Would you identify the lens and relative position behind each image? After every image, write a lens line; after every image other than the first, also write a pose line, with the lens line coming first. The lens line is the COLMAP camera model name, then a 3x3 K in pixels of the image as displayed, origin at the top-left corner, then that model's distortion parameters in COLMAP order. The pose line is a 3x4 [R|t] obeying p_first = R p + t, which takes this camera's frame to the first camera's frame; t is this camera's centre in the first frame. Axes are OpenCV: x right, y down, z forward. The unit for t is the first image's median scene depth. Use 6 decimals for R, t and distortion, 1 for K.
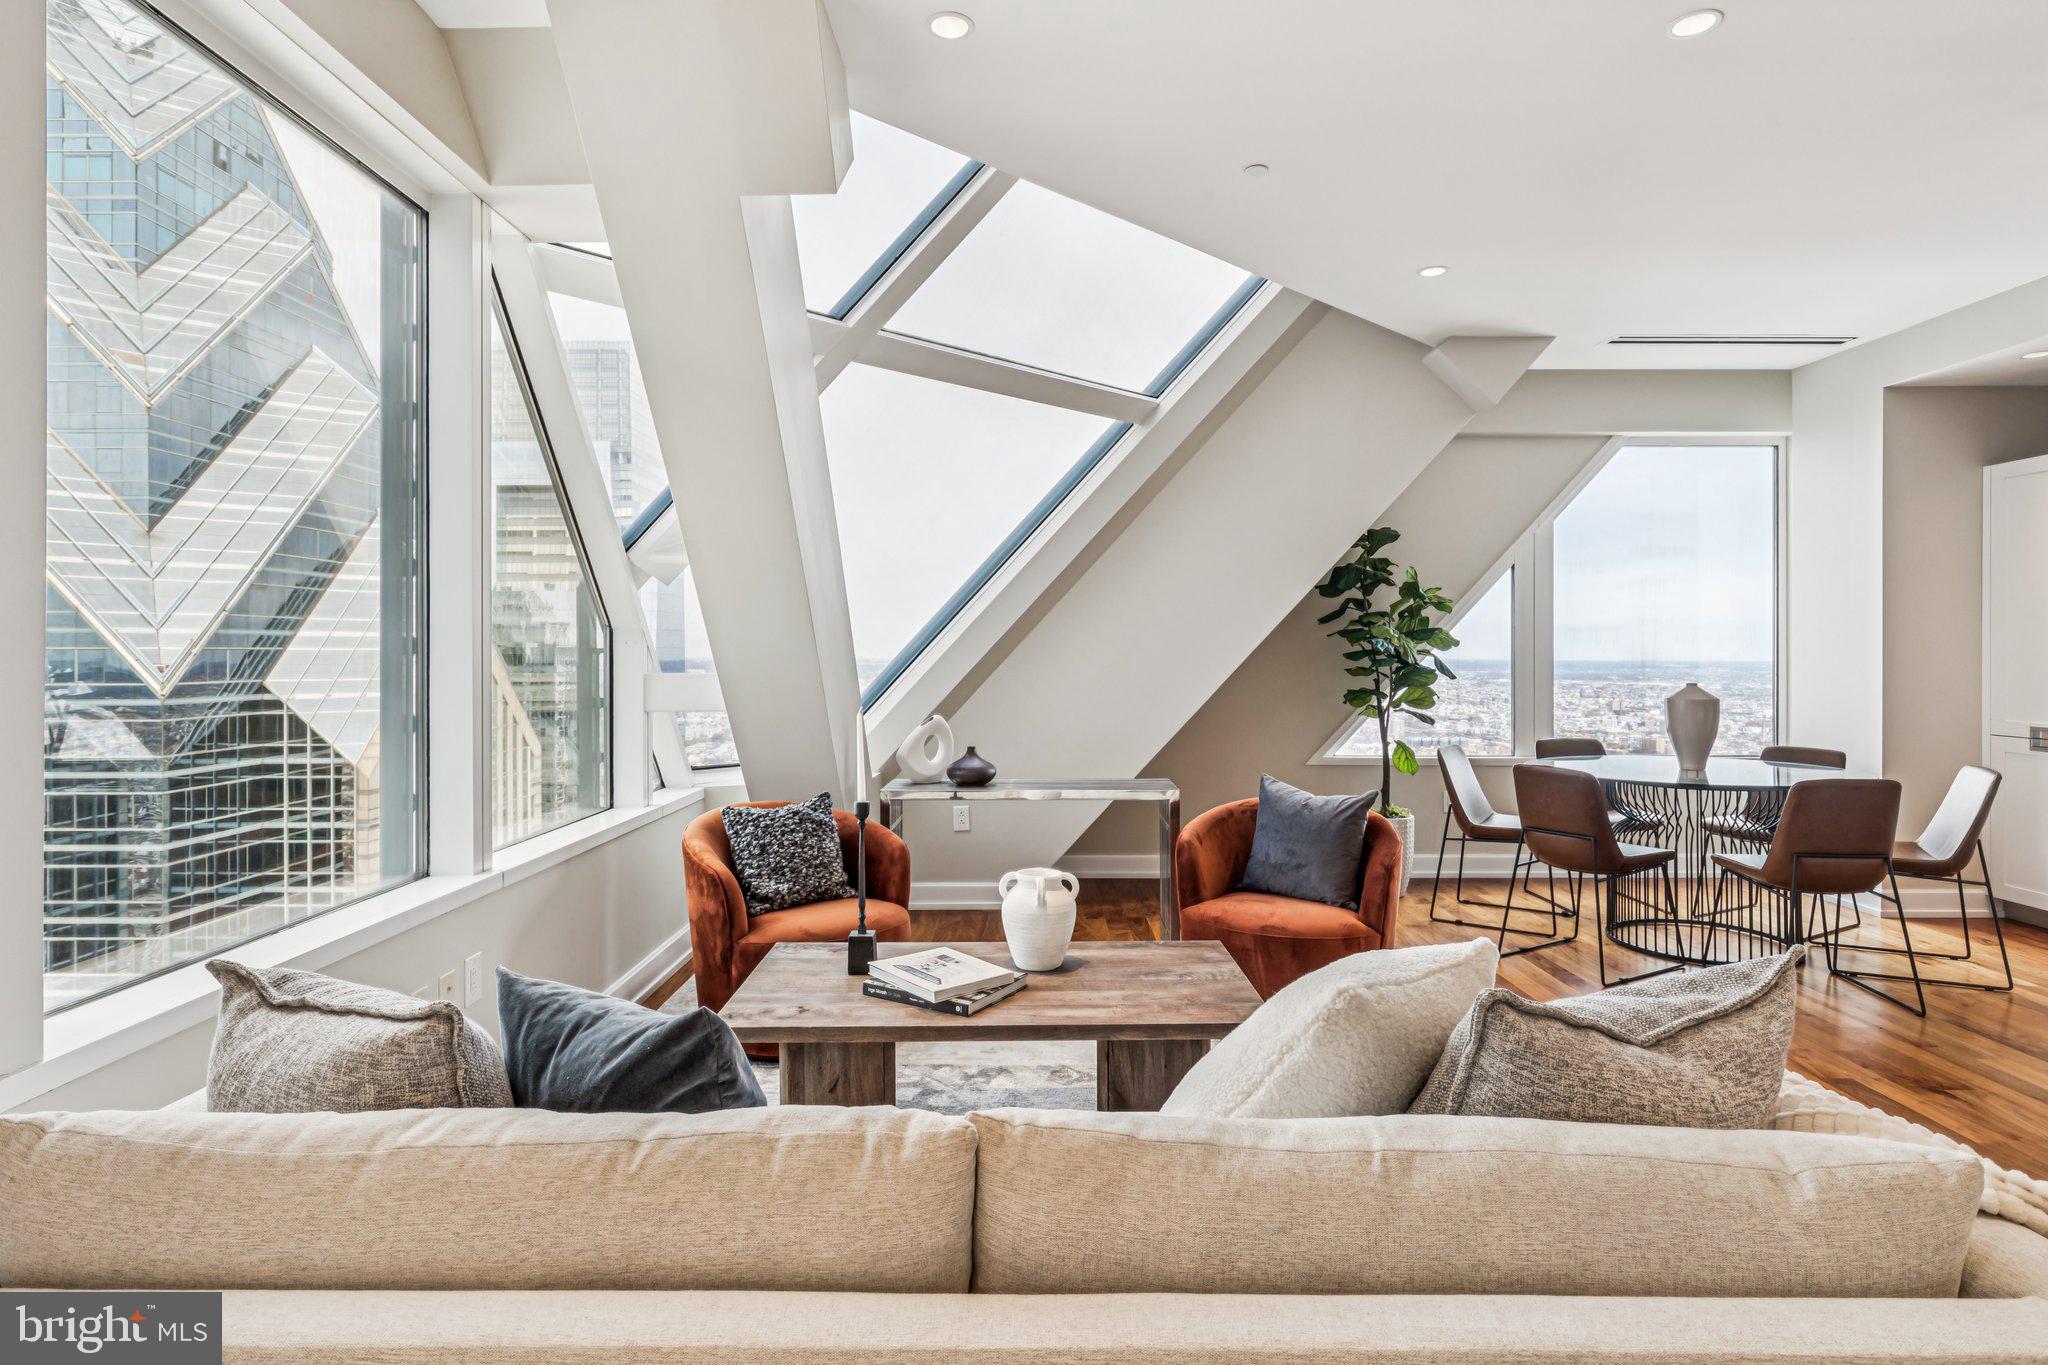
lens RADIAL K [[1054.6, 0, 1031.3], [0, 1054.6, 656.8], [0, 0, 1]] dist [-0.000888, 0.000497]
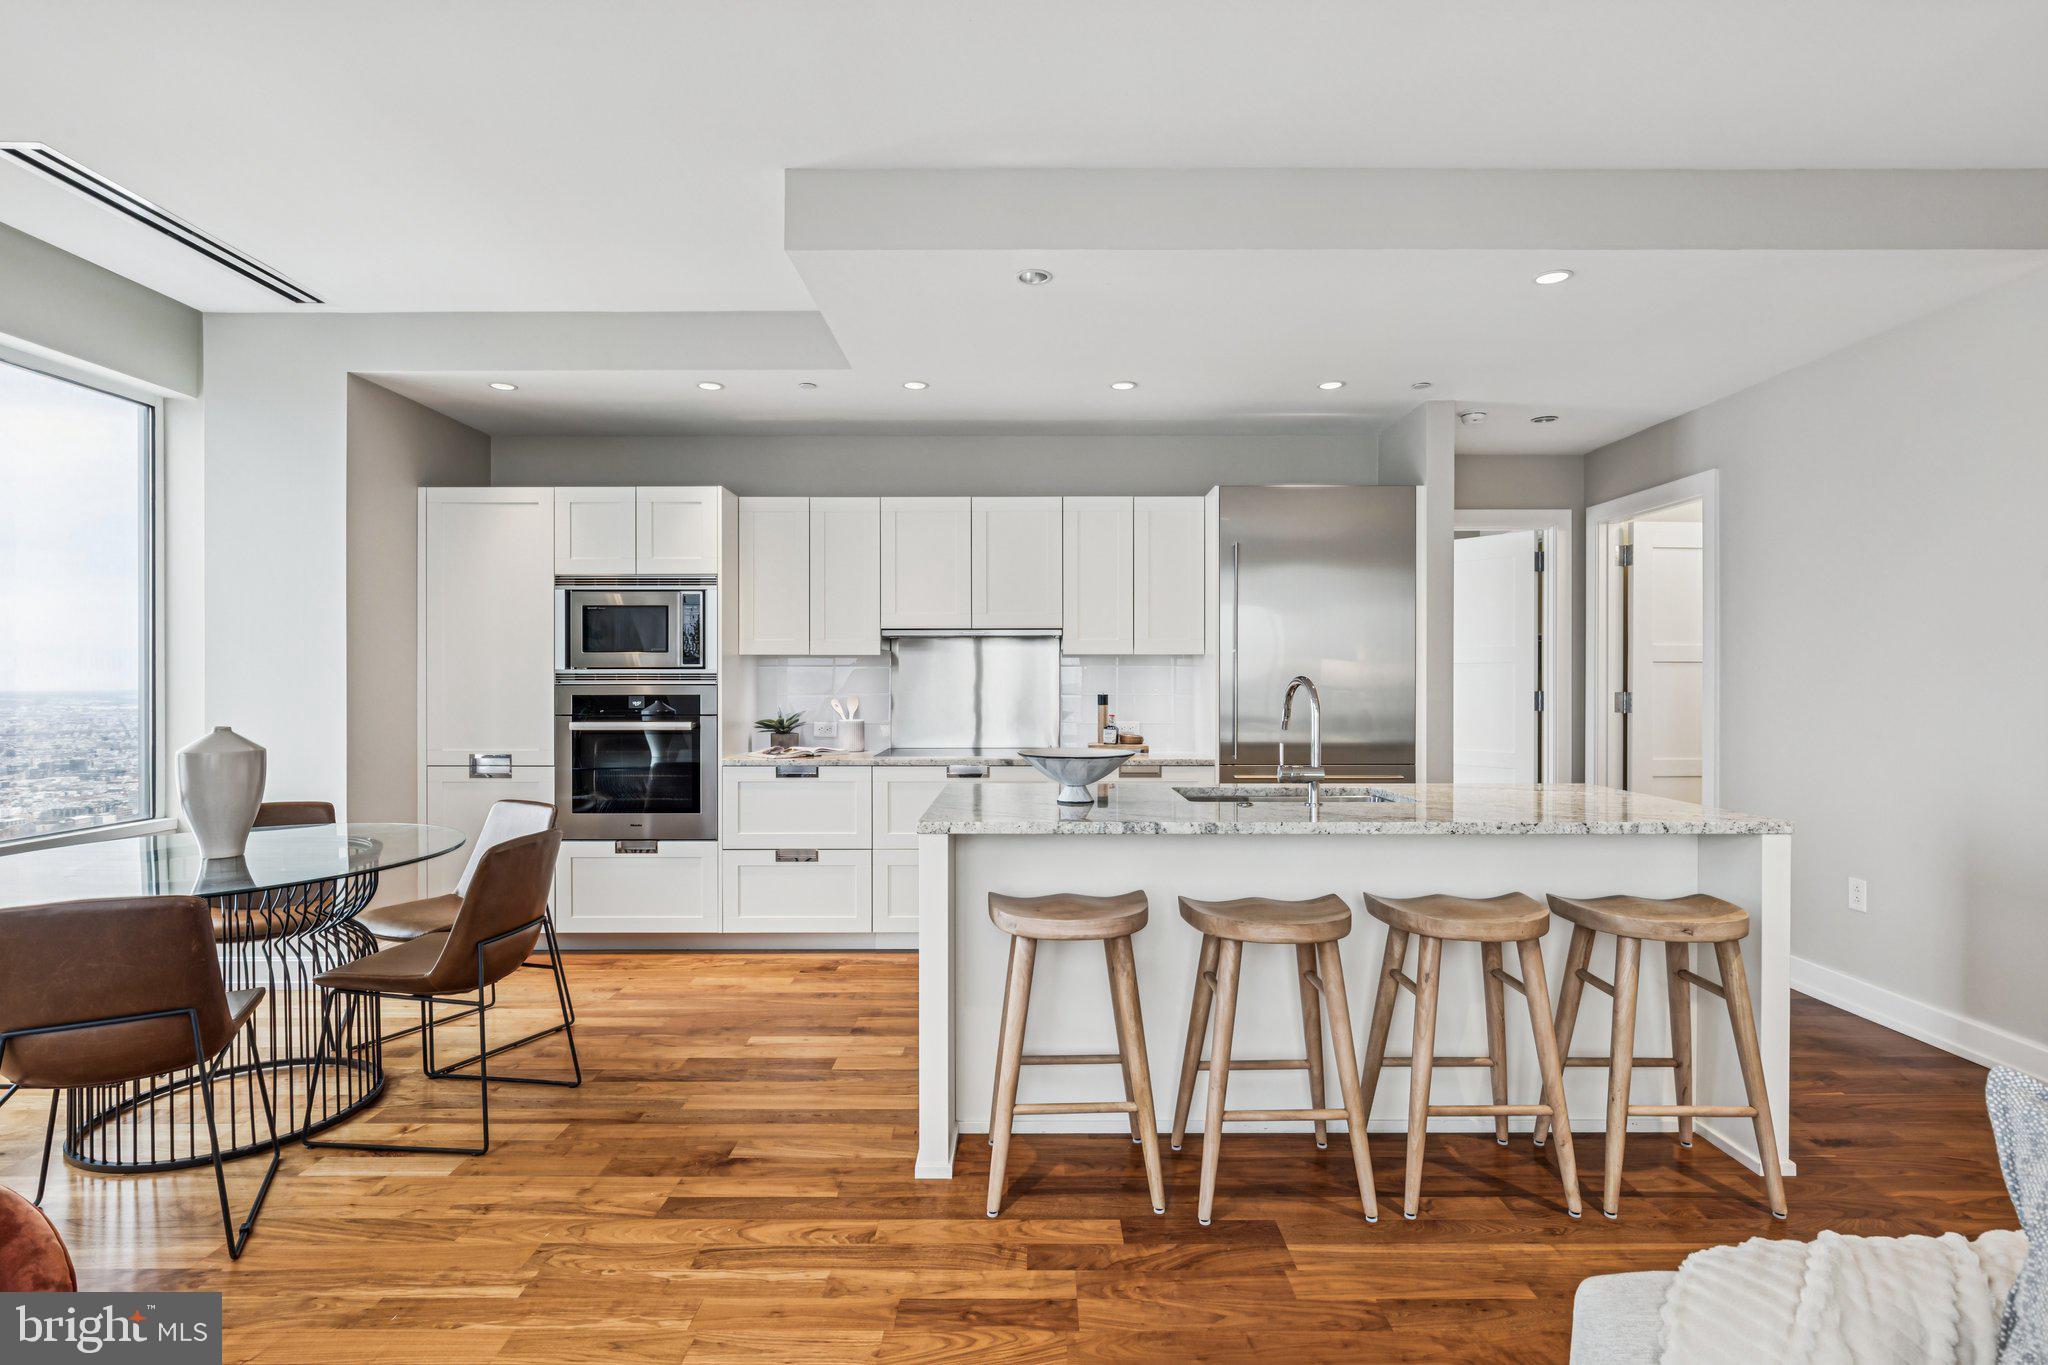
lens RADIAL K [[988.0, 0, 1031.5], [0, 988.0, 683.4], [0, 0, 1]] dist [-0.007591, 0.000445]
pose [[-0.003132, -0.003621, 0.999989, 0.004796], [0.004748, 0.999982, 0.003636, -0.001925], [-0.999984, 0.004760, -0.003115, 0.390401]]
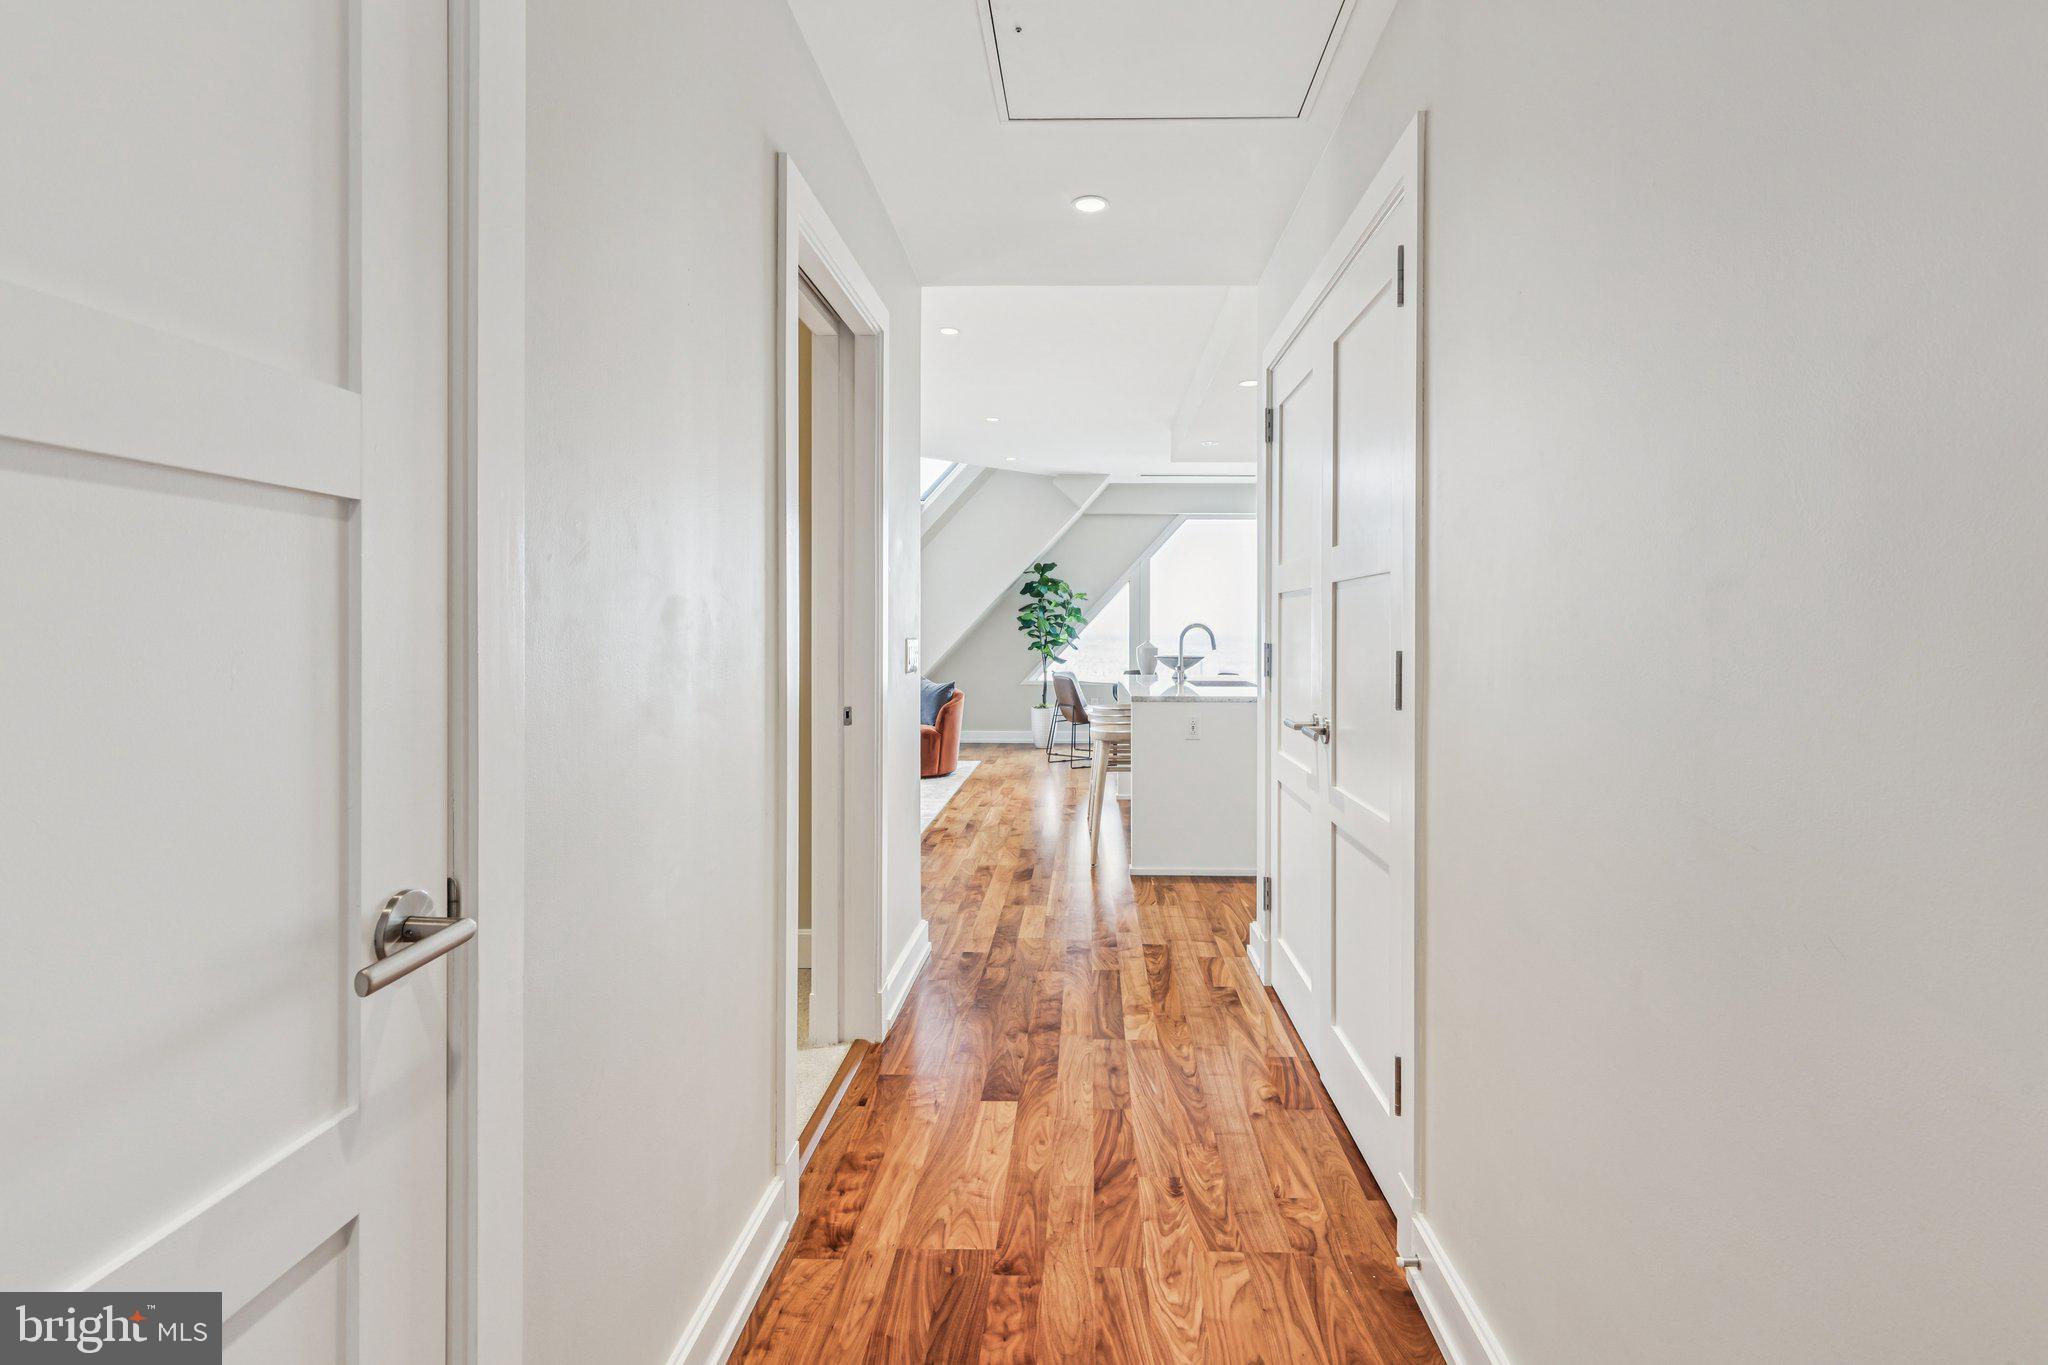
lens RADIAL K [[959.4, 0, 1069.1], [0, 959.4, 631.1], [0, 0, 1]] dist [0.000966, -0.000078]
pose [[0.999835, 0.006908, -0.016780, 0.398455], [-0.006918, 0.999976, -0.000500, 0.005224], [0.016776, 0.000616, 0.999859, -0.787455]]
